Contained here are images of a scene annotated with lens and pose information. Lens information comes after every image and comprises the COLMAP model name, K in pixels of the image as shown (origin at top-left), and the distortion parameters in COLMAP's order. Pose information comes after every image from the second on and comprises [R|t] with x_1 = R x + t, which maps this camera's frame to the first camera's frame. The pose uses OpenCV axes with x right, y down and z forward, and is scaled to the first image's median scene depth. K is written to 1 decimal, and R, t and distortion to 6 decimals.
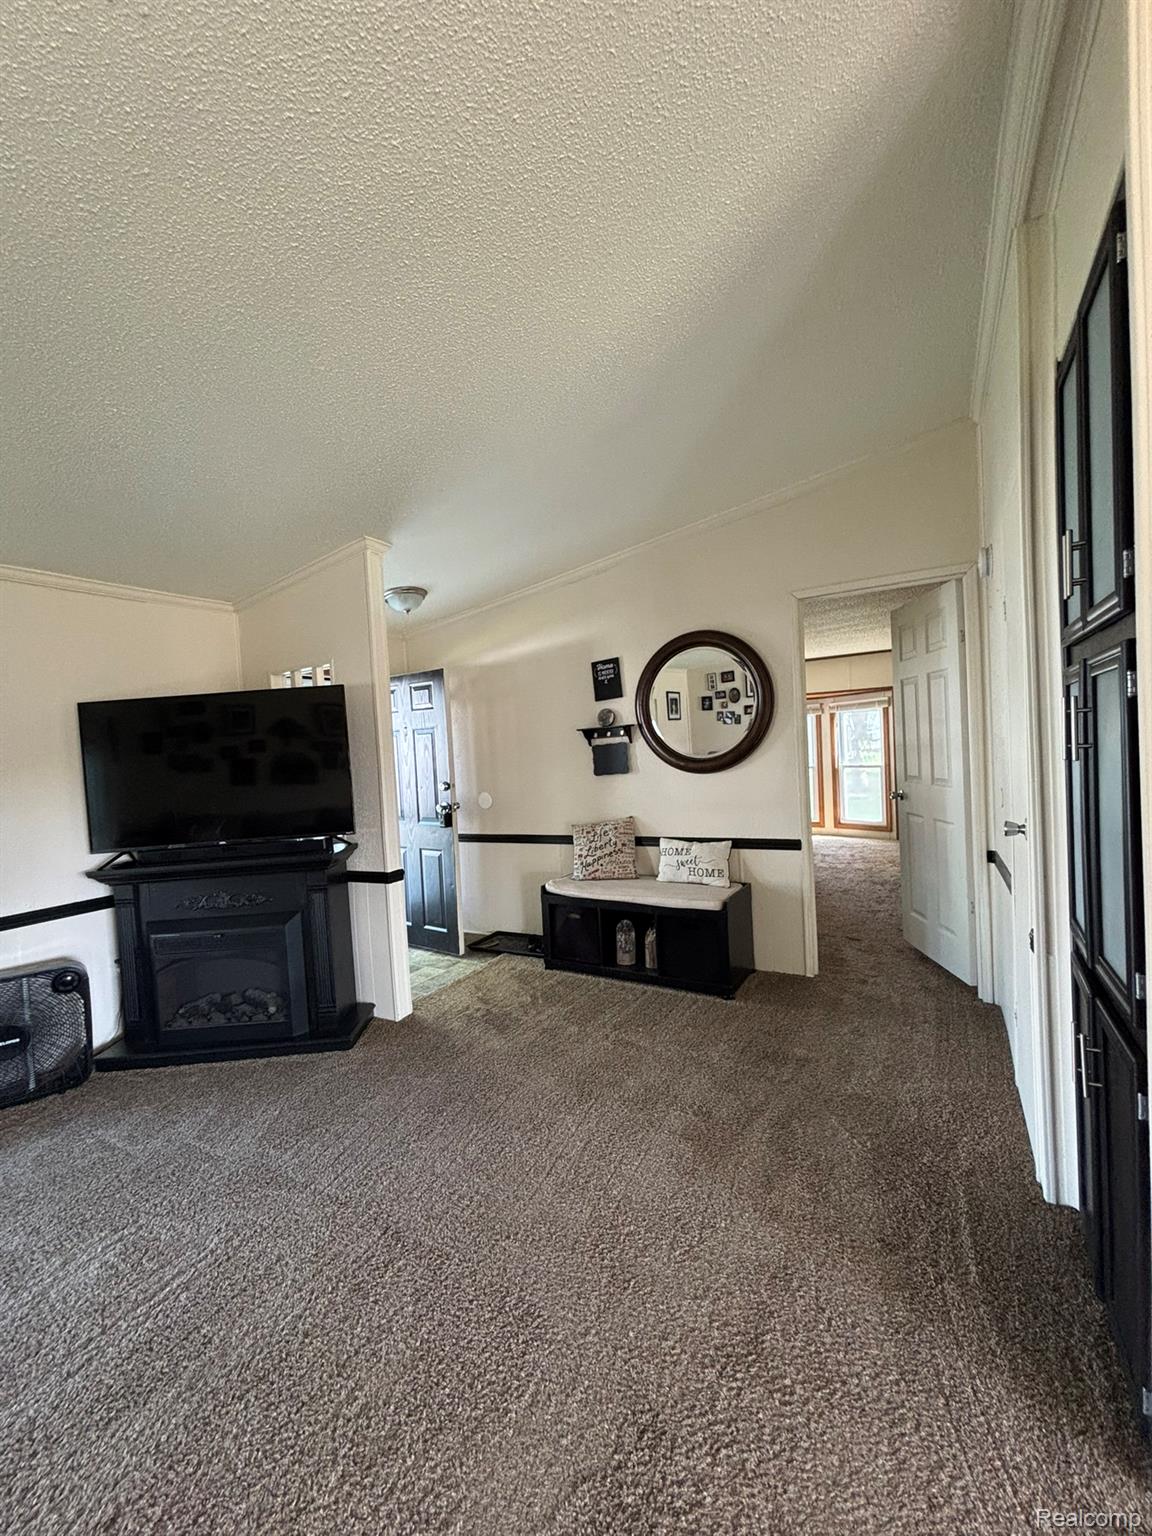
lens RADIAL K [[616.2, 0, 577.9], [0, 616.2, 767.8], [0, 0, 1]] dist [0.003560, -0.000273]
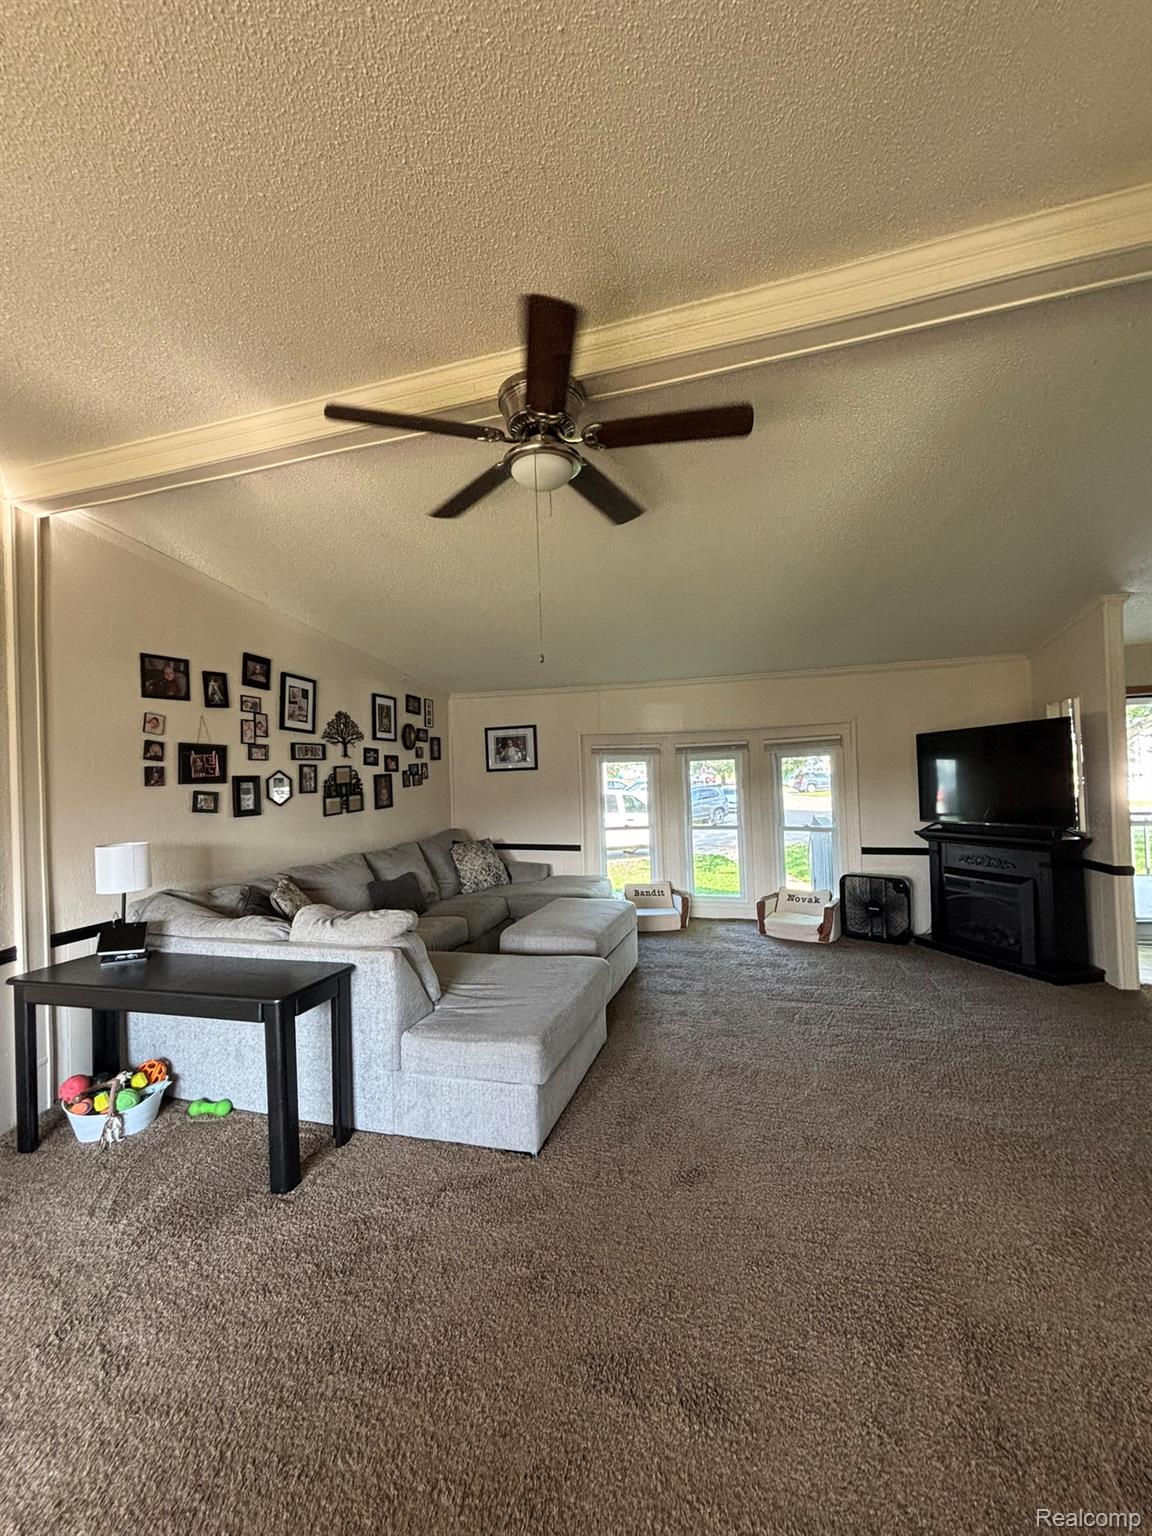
lens RADIAL K [[616.2, 0, 577.5], [0, 616.2, 768.5], [0, 0, 1]] dist [0.003560, -0.000273]
pose [[0.233523, 0.033118, -0.971787, 0.674239], [-0.011721, 0.999443, 0.031244, -0.052428], [0.972281, 0.004094, 0.233781, -0.347918]]
